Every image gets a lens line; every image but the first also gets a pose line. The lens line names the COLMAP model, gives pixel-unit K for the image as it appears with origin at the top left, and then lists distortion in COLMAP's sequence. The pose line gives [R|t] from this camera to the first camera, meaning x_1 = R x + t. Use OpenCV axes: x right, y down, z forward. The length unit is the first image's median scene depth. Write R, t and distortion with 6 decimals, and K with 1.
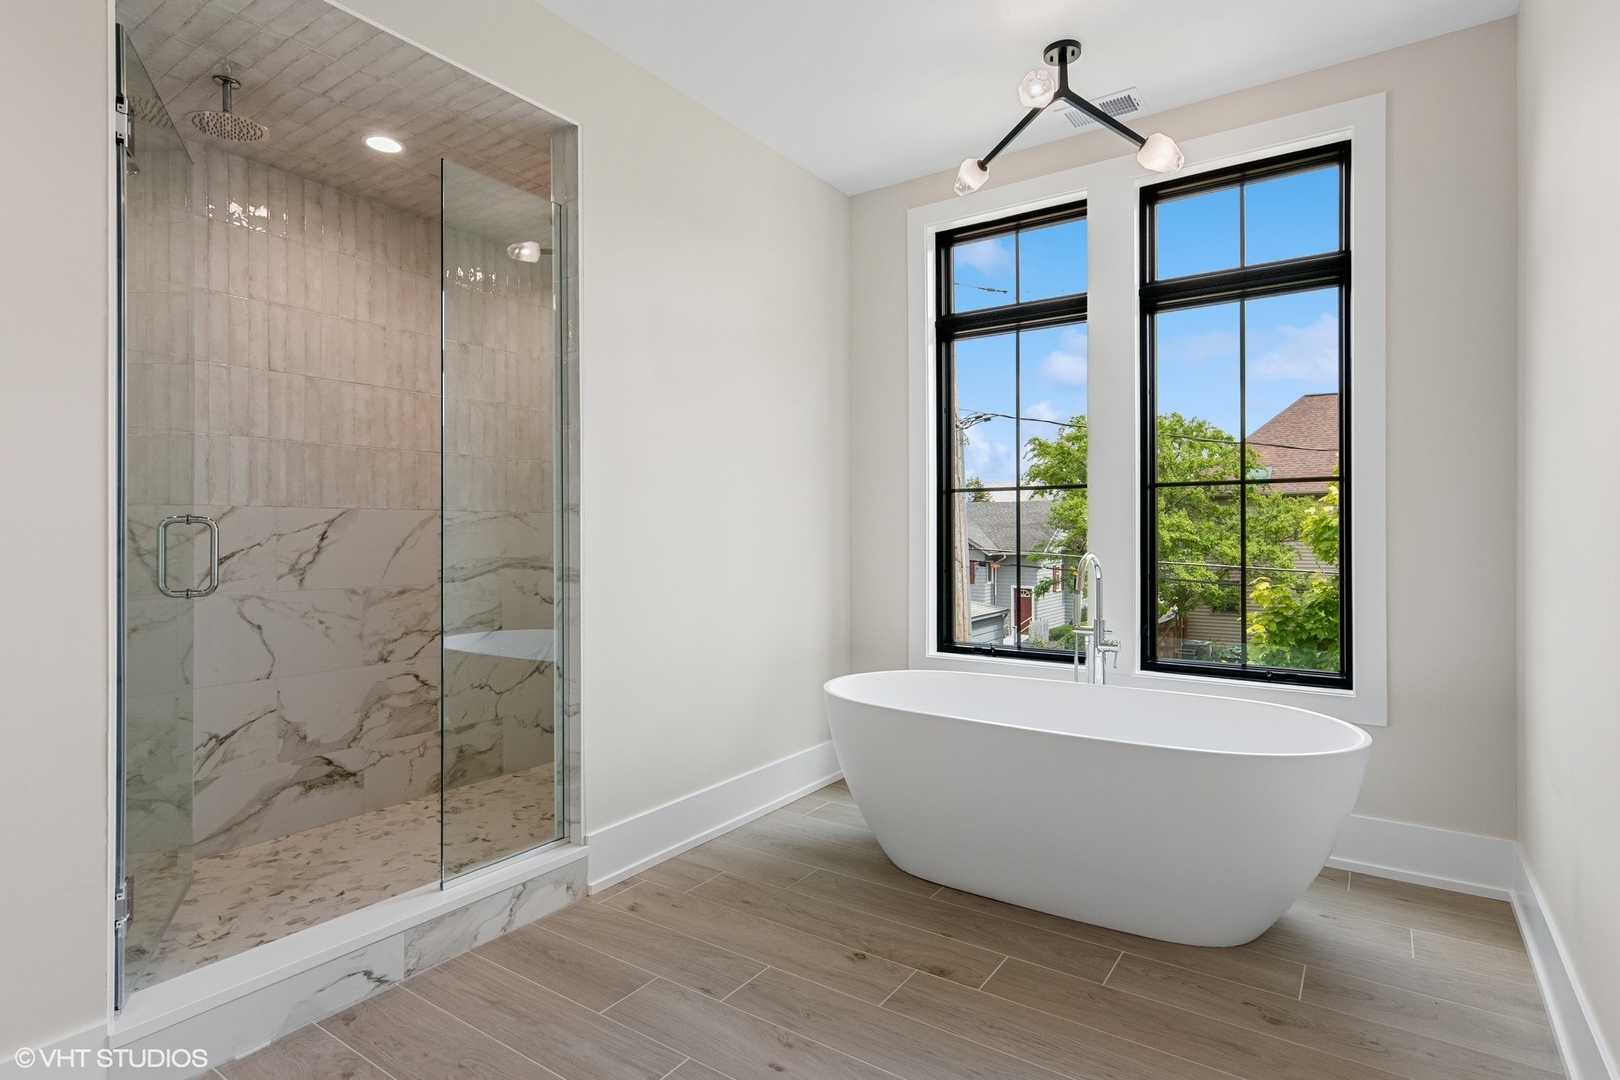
lens RADIAL K [[838.1, 0, 810.0], [0, 838.1, 540.0], [0, 0, 1]] dist [0.003688, 0.000165]
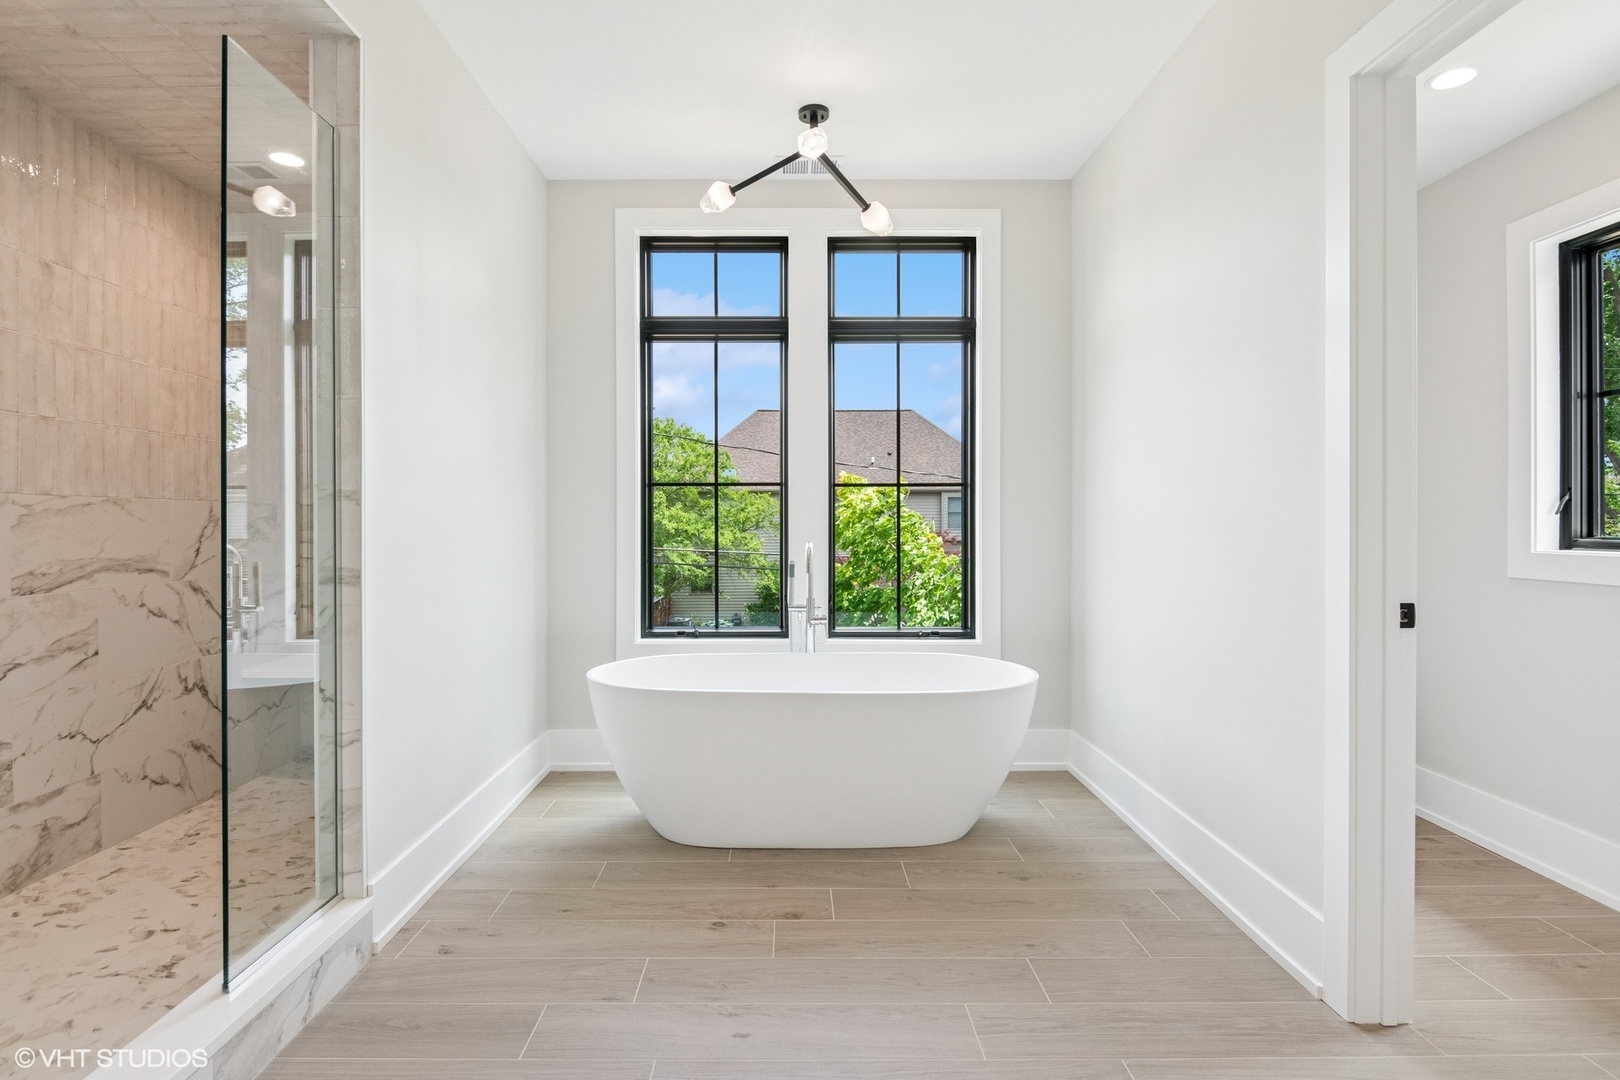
lens RADIAL K [[803.2, 0, 807.7], [0, 803.2, 533.5], [0, 0, 1]] dist [-0.003870, -0.002117]
pose [[0.822400, -0.007242, 0.568863, -0.265441], [0.004657, 0.999971, 0.005997, -0.002441], [-0.568890, -0.002283, 0.822410, 0.064545]]
